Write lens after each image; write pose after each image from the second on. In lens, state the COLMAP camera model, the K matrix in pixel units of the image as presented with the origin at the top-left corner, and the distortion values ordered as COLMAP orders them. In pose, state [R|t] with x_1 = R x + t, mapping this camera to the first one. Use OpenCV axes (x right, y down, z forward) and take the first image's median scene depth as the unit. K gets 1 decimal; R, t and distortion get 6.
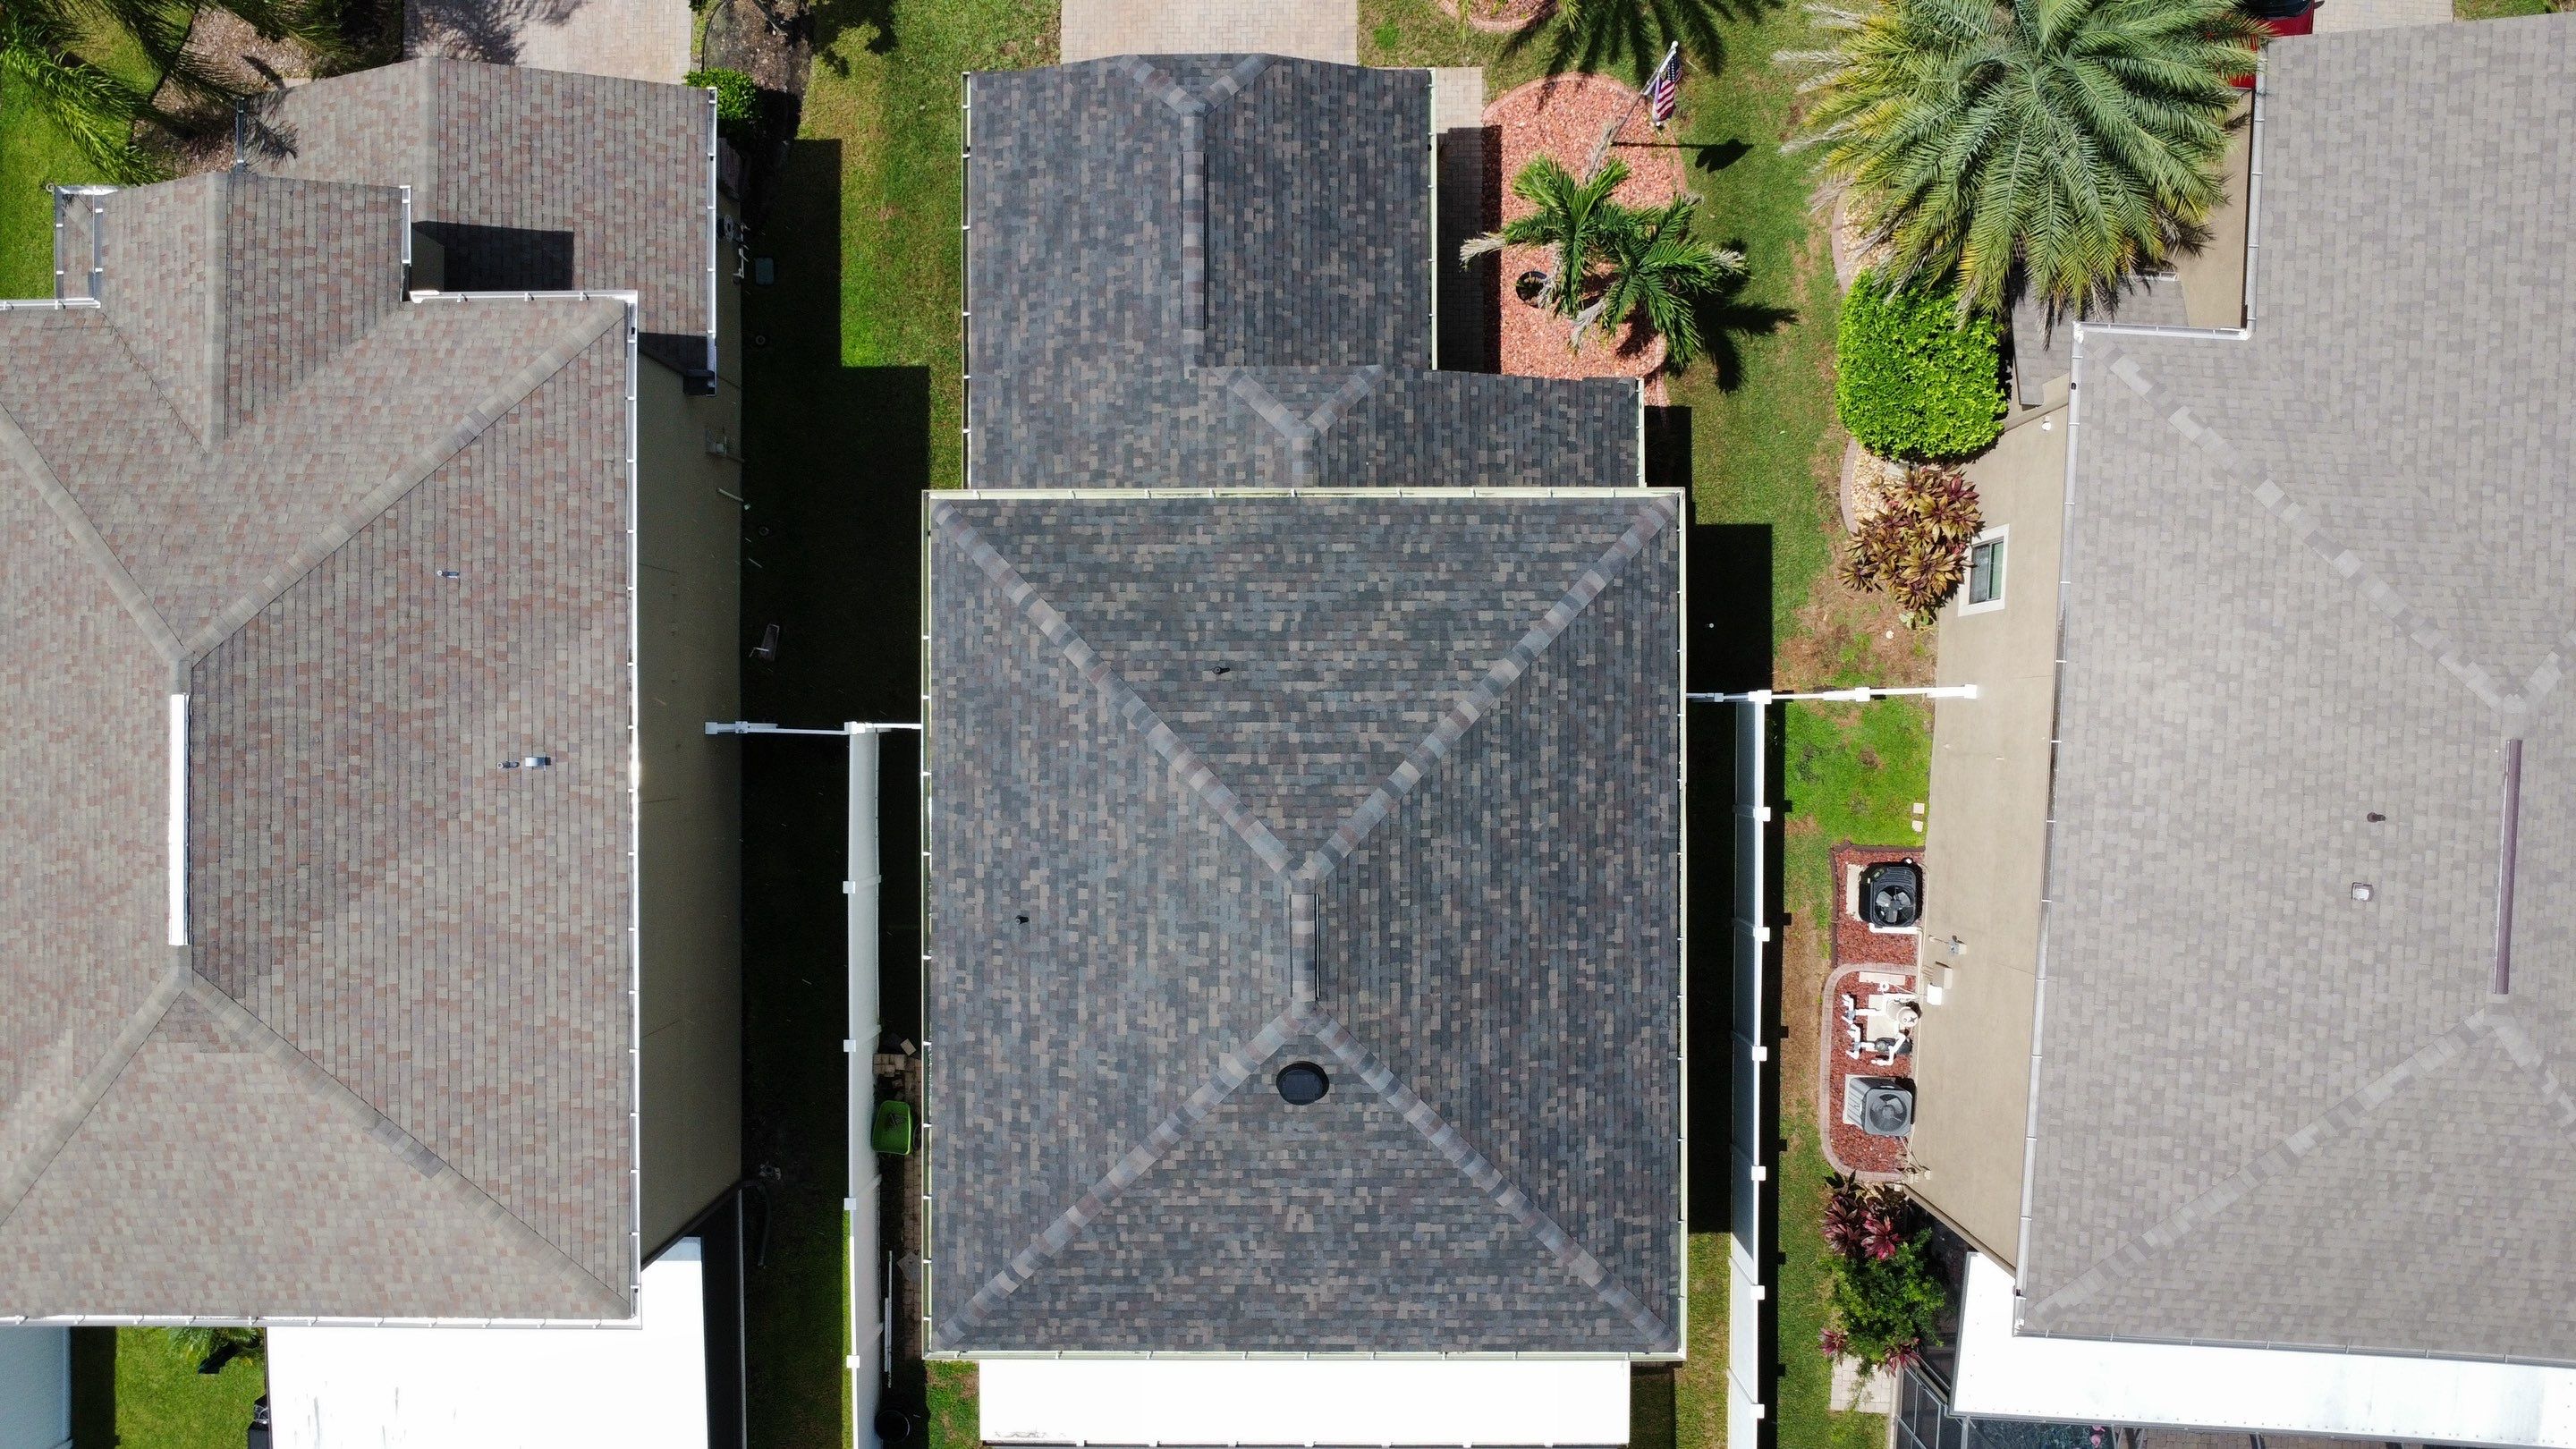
lens RADIAL K [[1872.4, 0, 1277.4], [0, 1872.4, 721.9], [0, 0, 1]] dist [-0.029644, -0.008173]
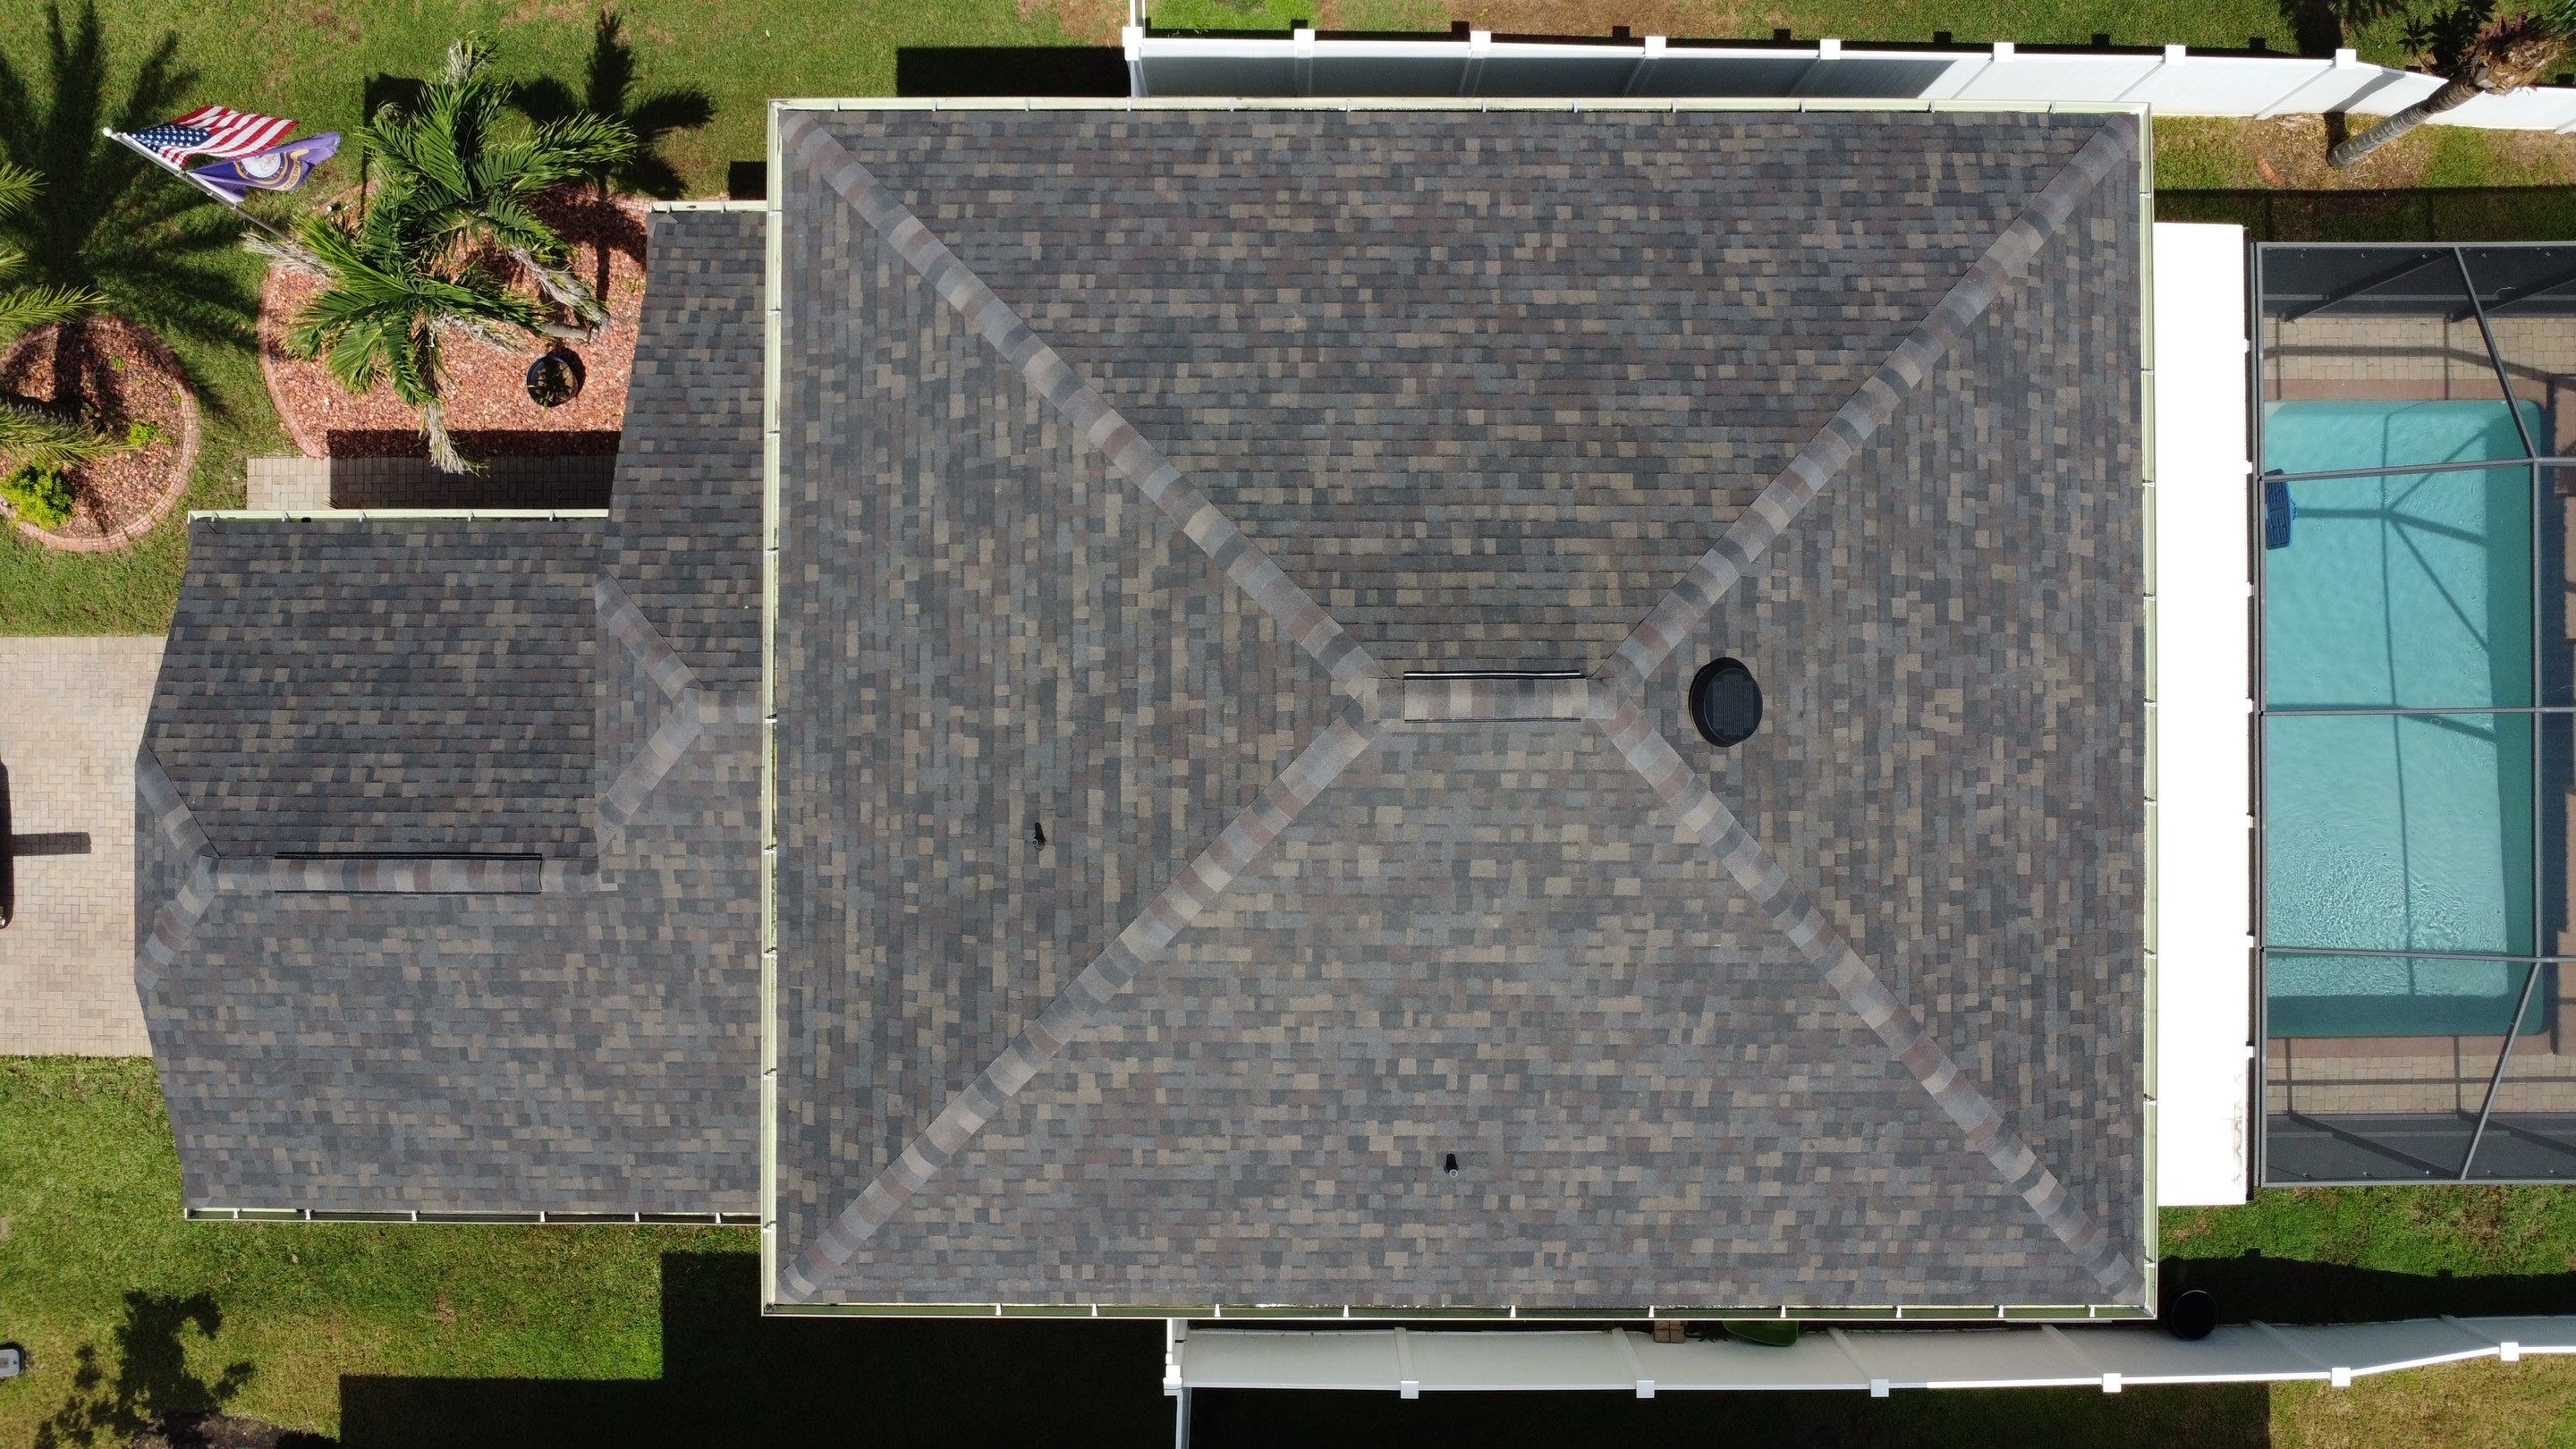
lens RADIAL K [[1872.4, 0, 1281.9], [0, 1872.4, 721.2], [0, 0, 1]] dist [-0.029644, -0.008173]
pose [[0.003512, -0.999640, 0.026589, -0.008239], [0.999994, 0.003499, -0.000536, 0.050192], [0.000443, 0.026591, 0.999646, 0.385531]]
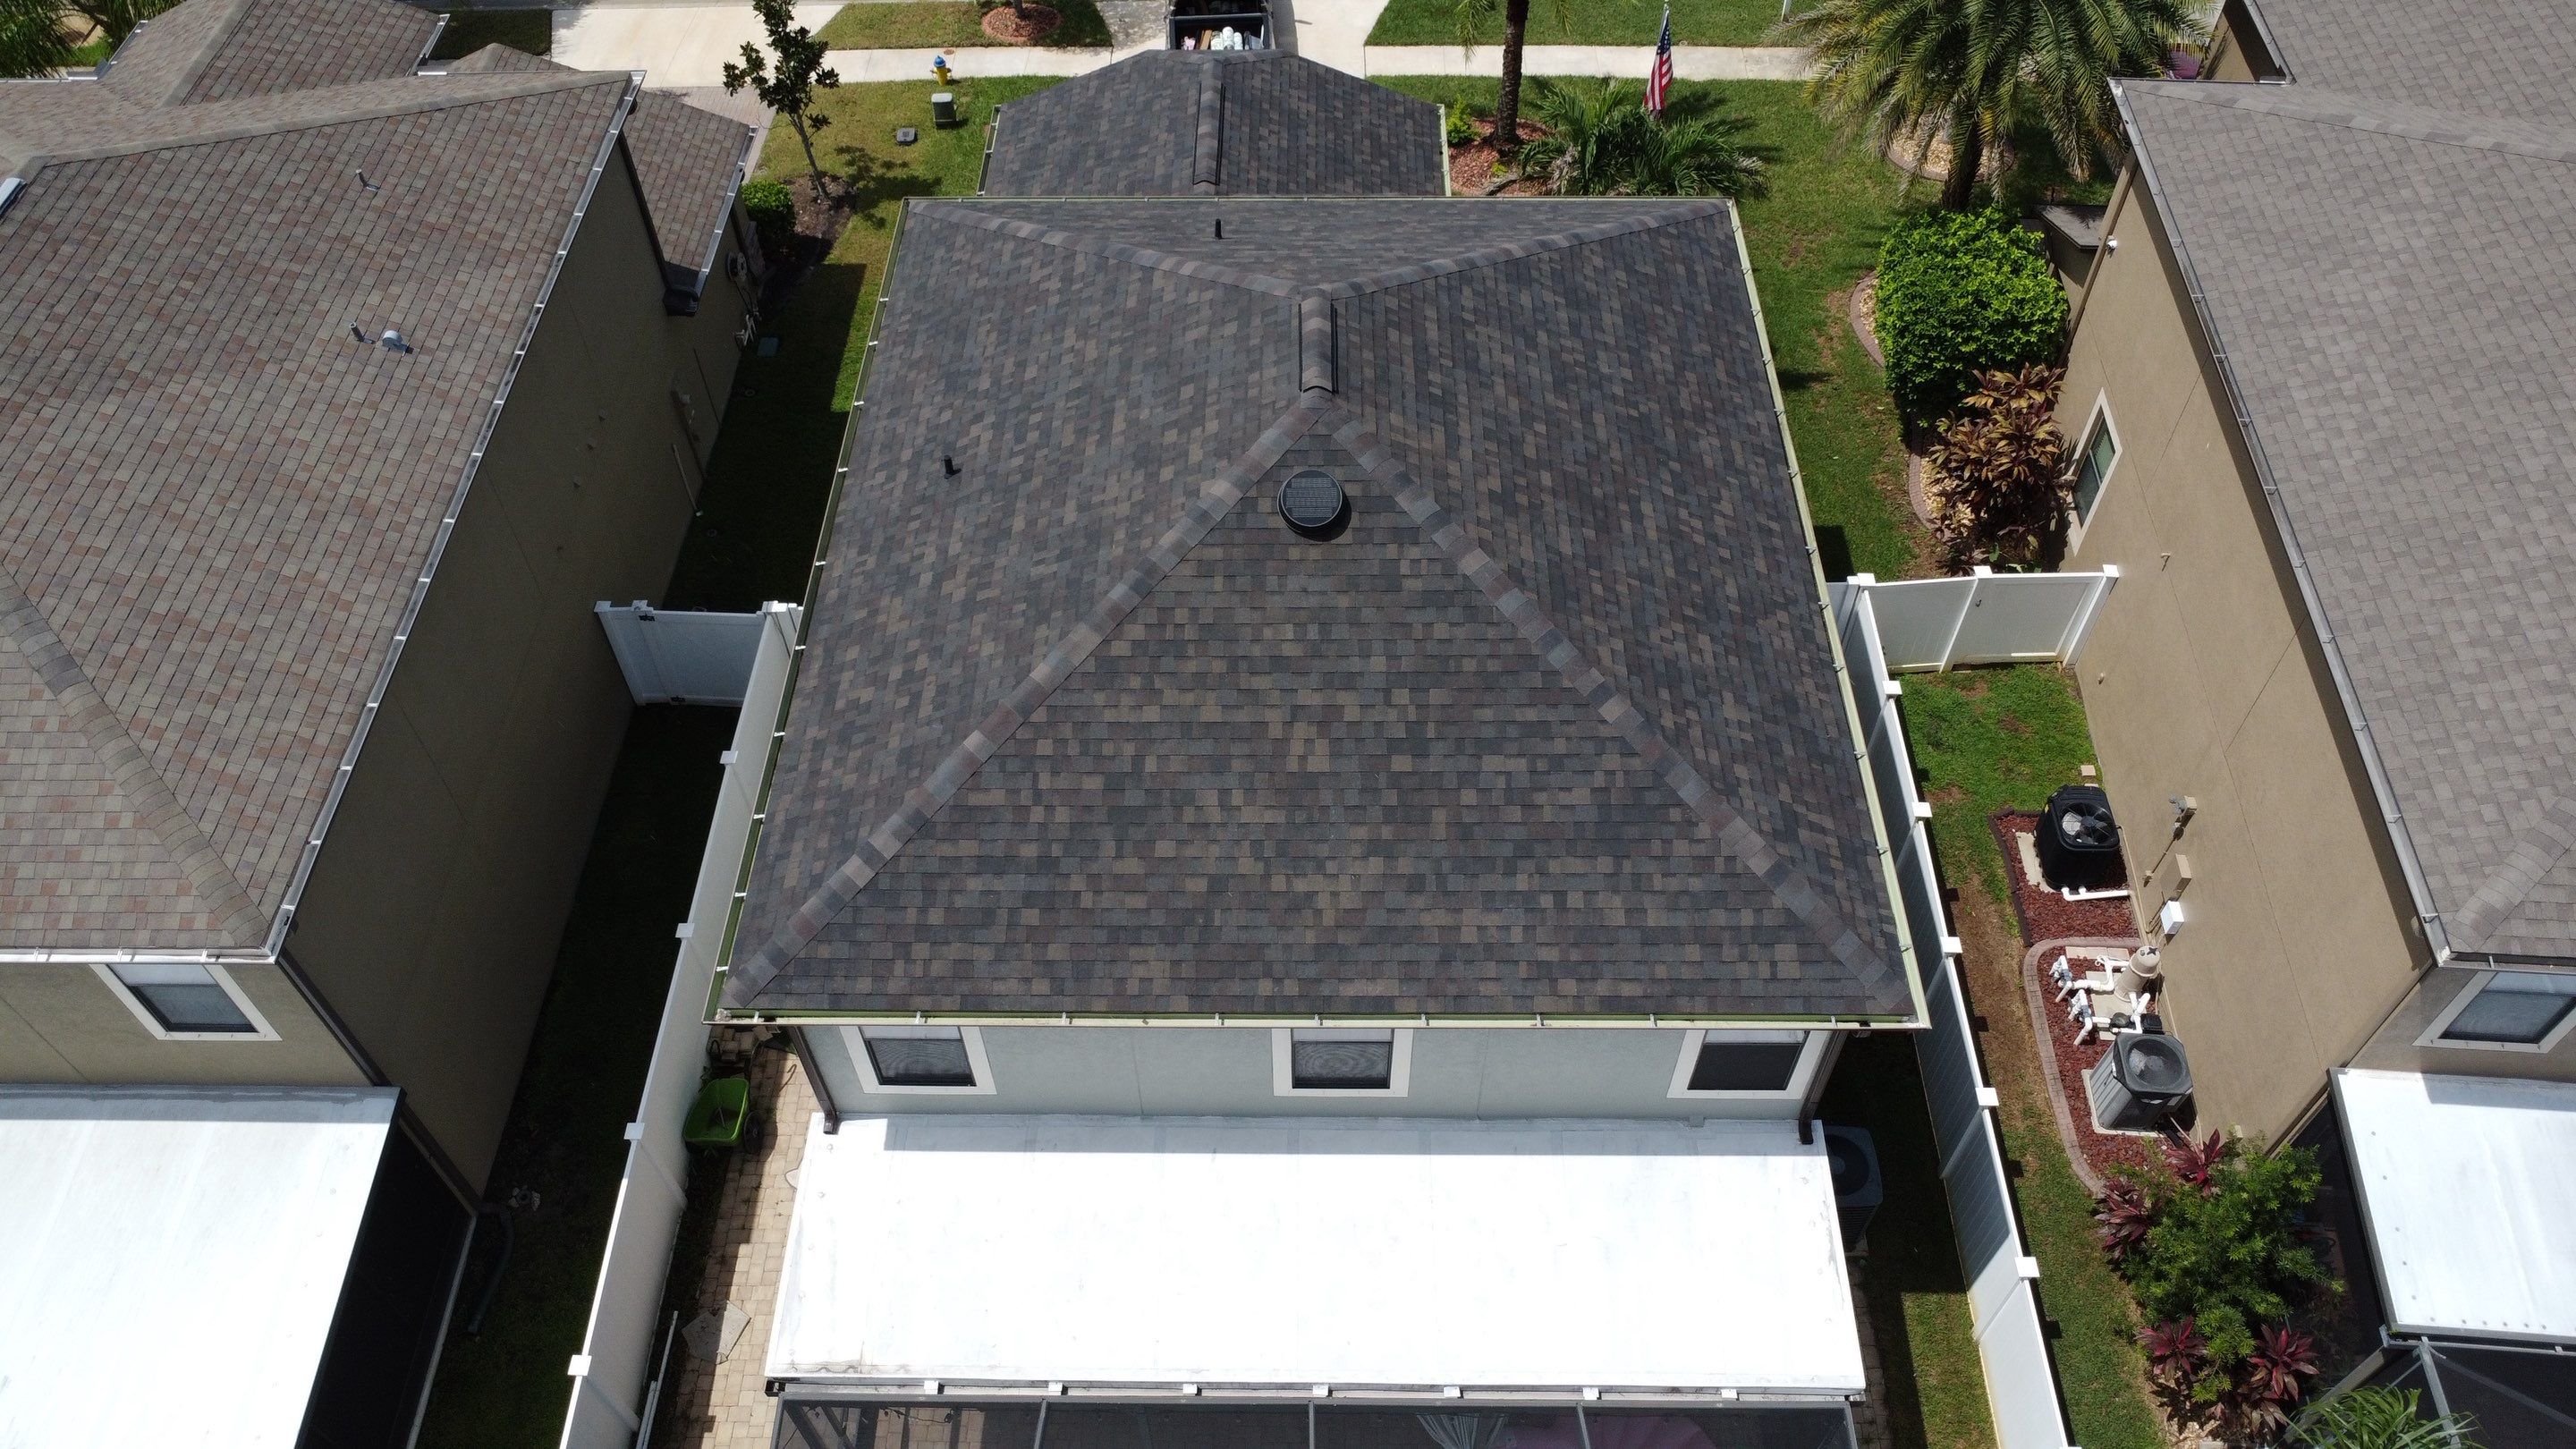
lens RADIAL K [[1872.4, 0, 1278.2], [0, 1872.4, 717.4], [0, 0, 1]] dist [-0.029644, -0.008173]
pose [[0.999854, 0.014210, -0.009503, 0.007045], [-0.017011, 0.772120, -0.635249, 0.673318], [-0.001689, 0.635317, 0.772249, 0.465517]]
